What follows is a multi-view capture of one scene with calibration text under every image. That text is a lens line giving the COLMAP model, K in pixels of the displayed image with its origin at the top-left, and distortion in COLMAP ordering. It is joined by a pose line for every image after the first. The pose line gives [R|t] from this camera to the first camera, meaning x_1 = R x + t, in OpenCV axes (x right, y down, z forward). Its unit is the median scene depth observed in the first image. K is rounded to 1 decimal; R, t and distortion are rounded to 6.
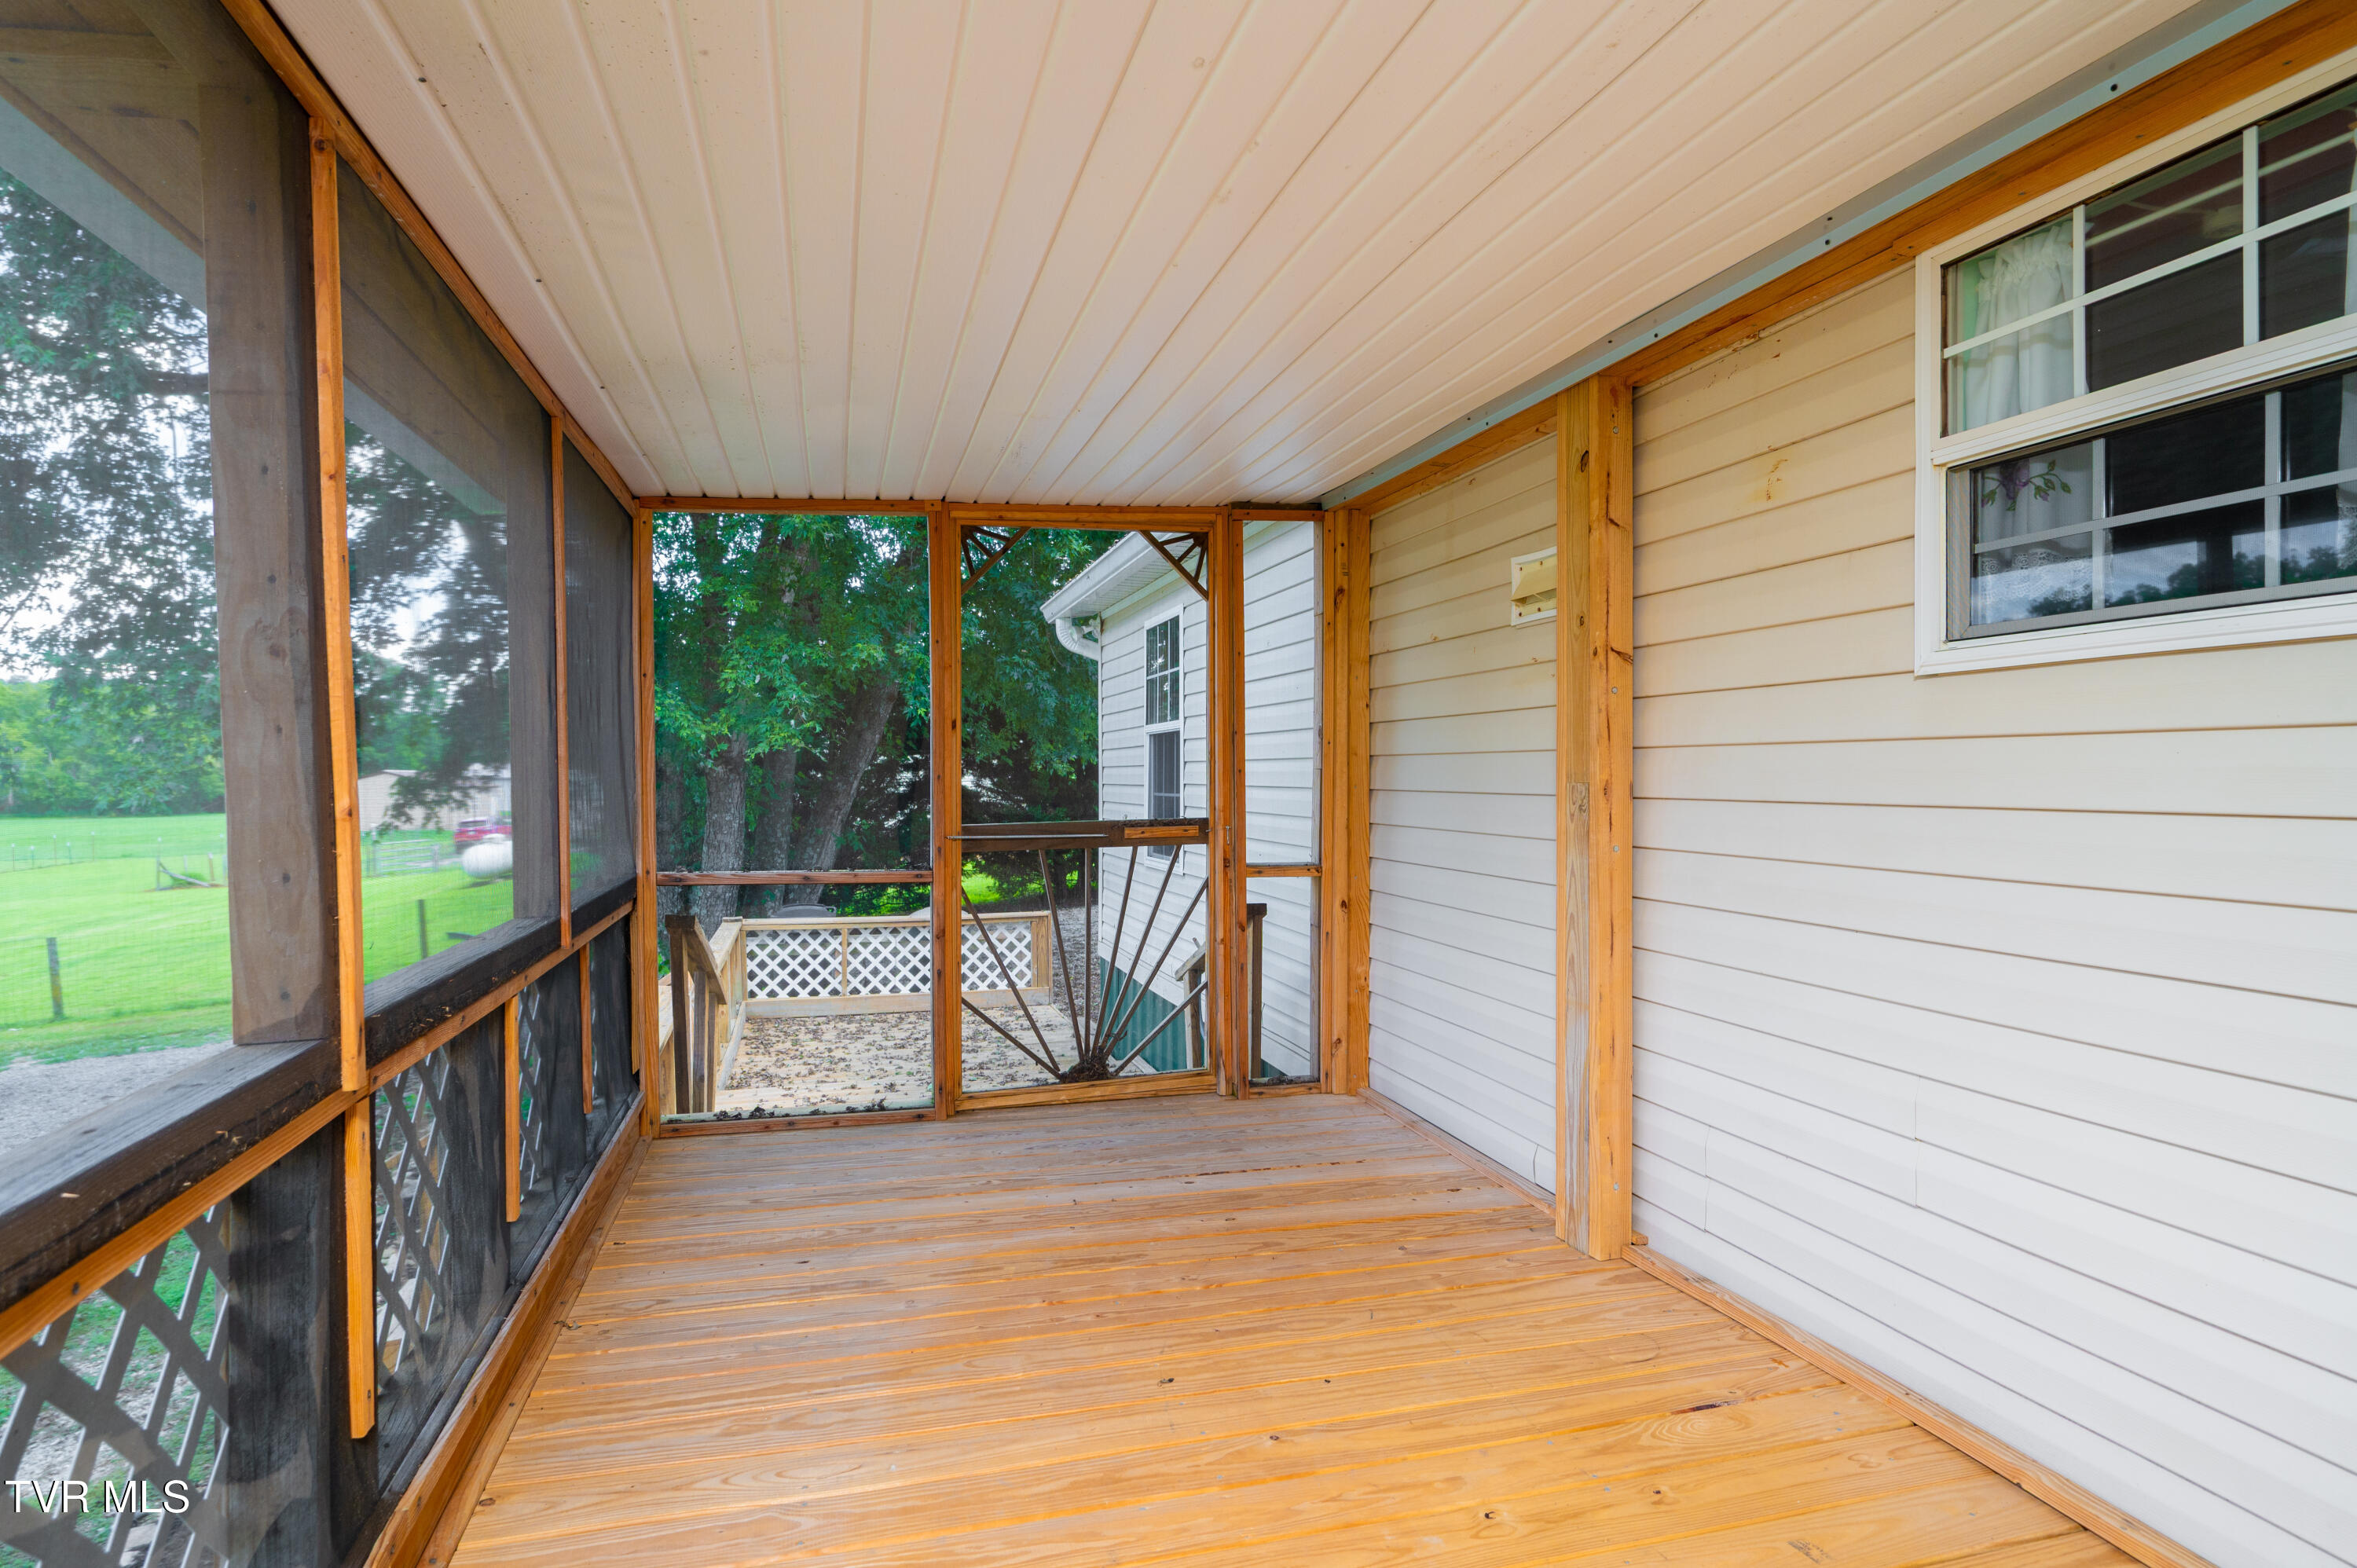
lens RADIAL K [[1339.1, 0, 1174.2], [0, 1339.1, 781.7], [0, 0, 1]] dist [-0.001268, 0.000116]
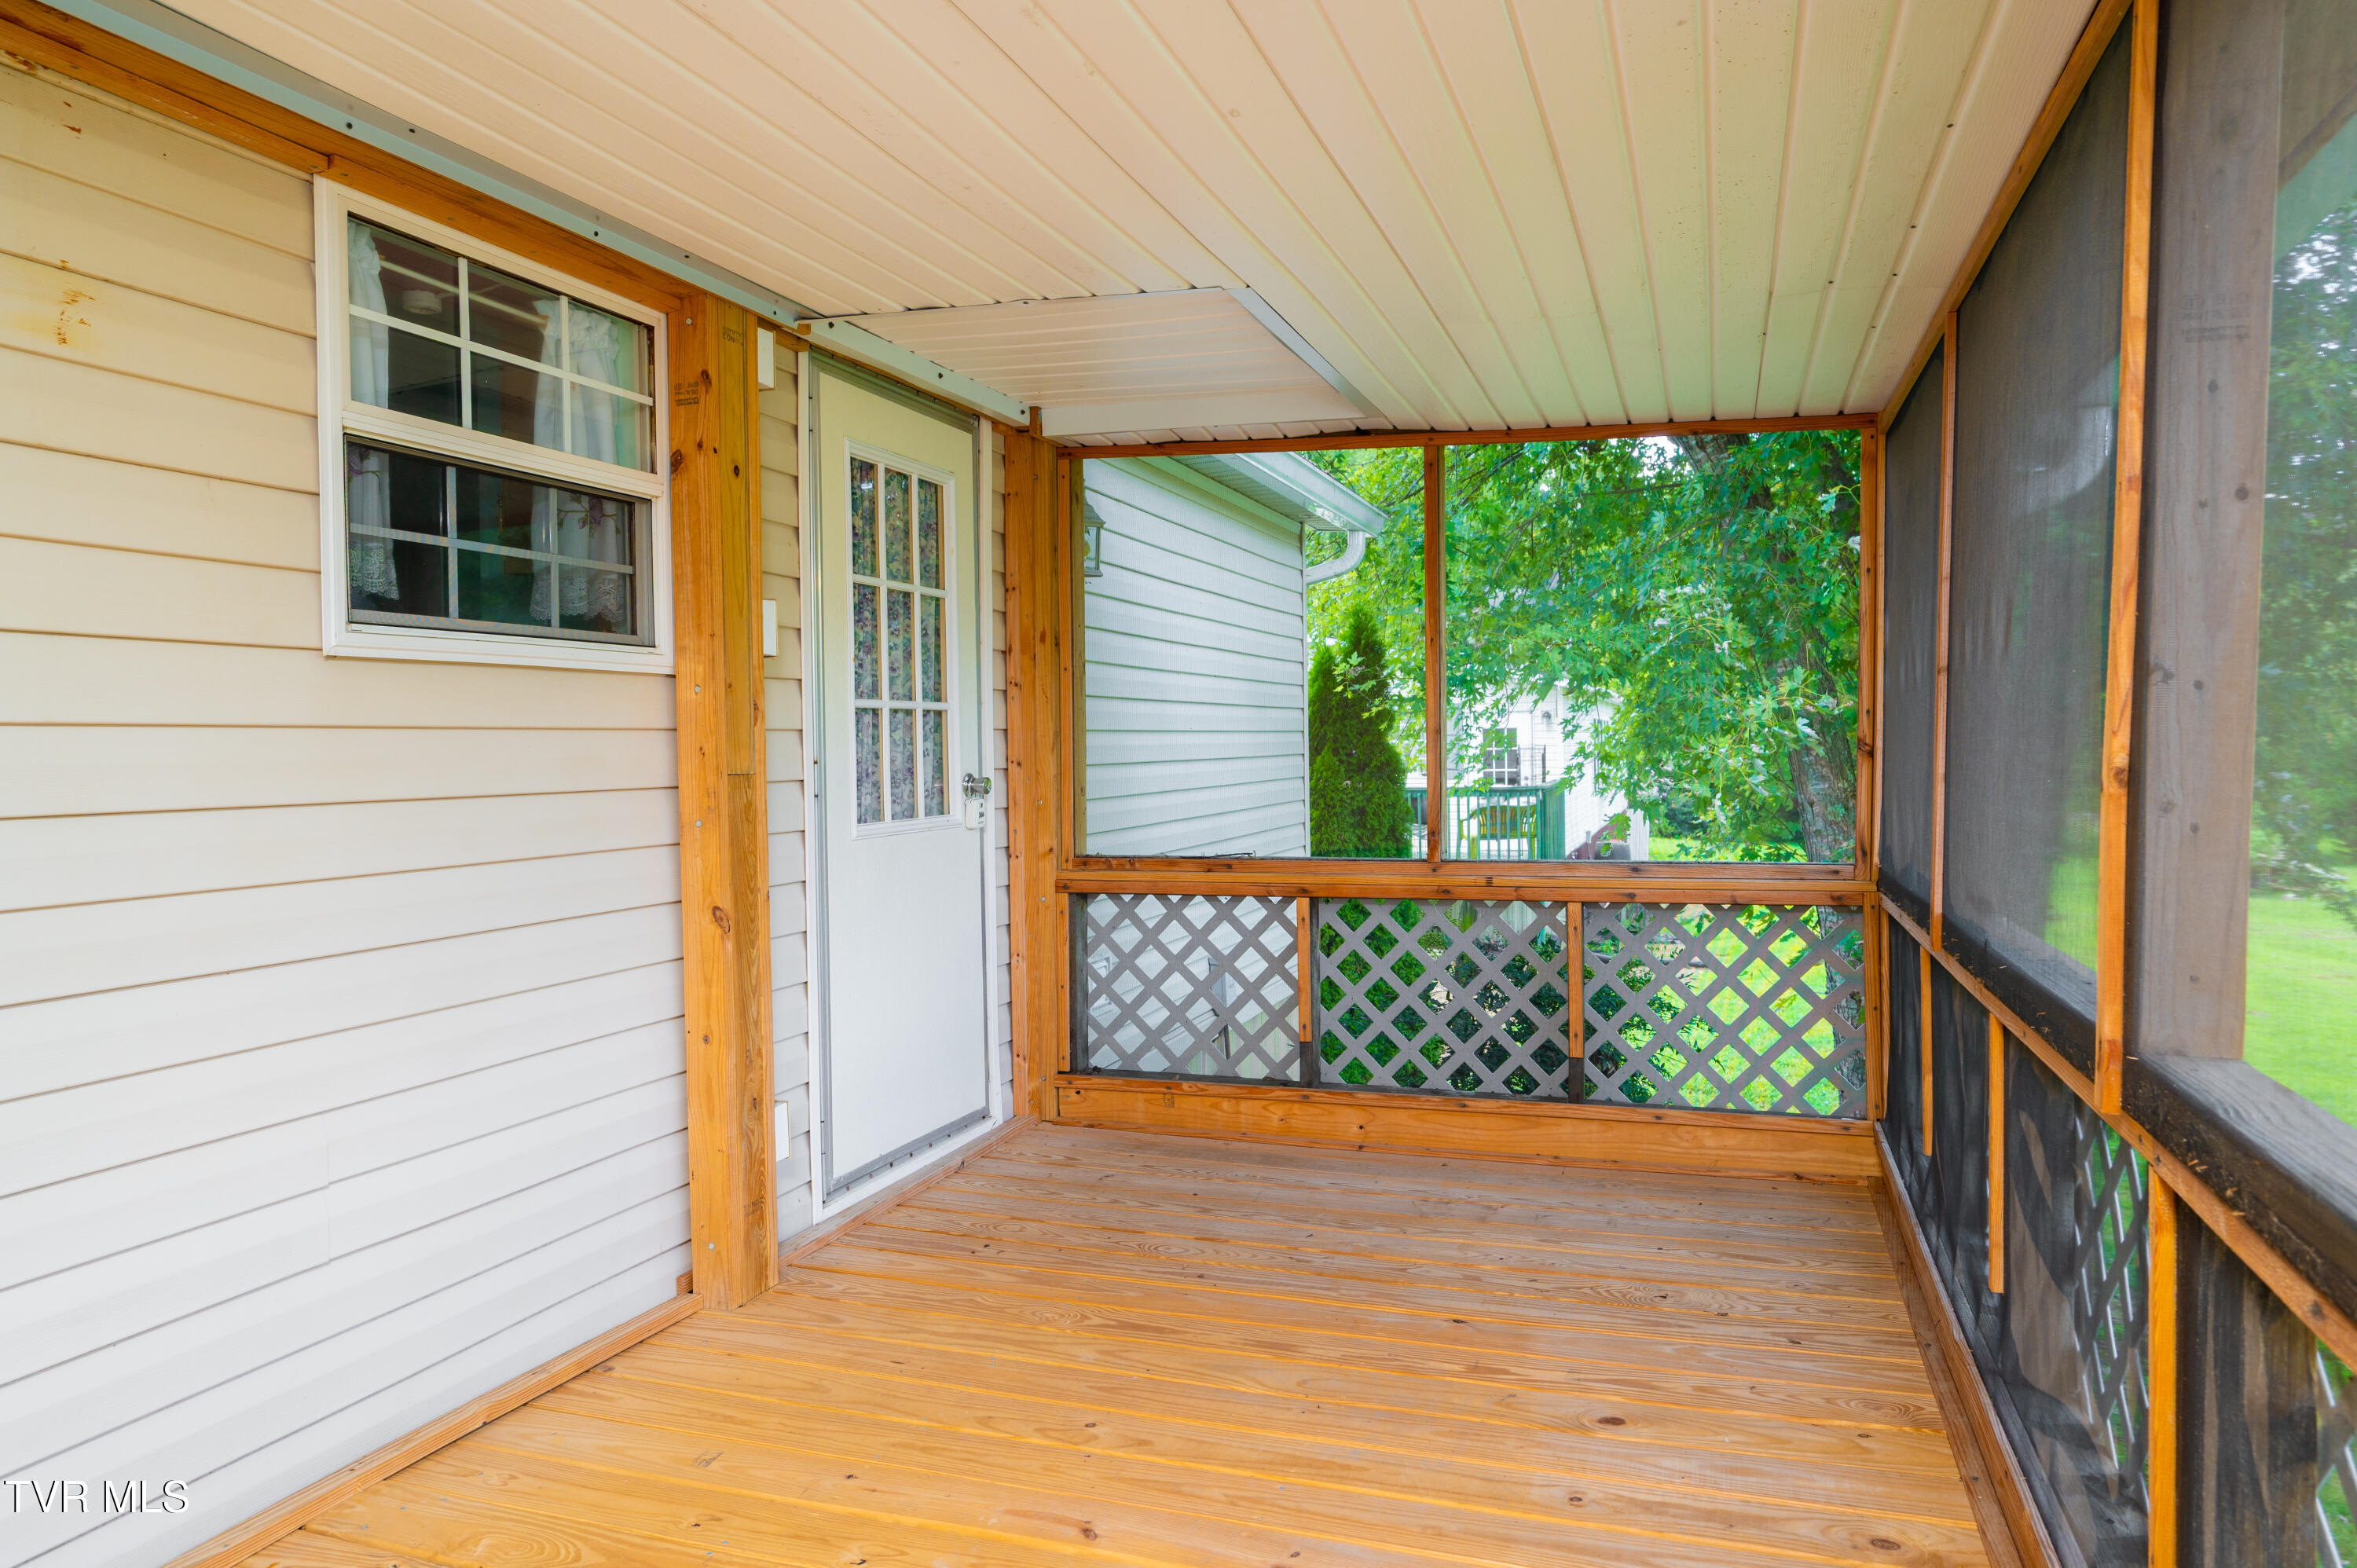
lens RADIAL K [[1521.3, 0, 1177.4], [0, 1521.3, 791.2], [0, 0, 1]] dist [-0.003629, 0.003147]
pose [[-0.831393, 0.001252, 0.555683, -0.517471], [0.020295, 0.999399, 0.028113, -0.006949], [-0.555313, 0.034650, -0.830919, 1.699454]]
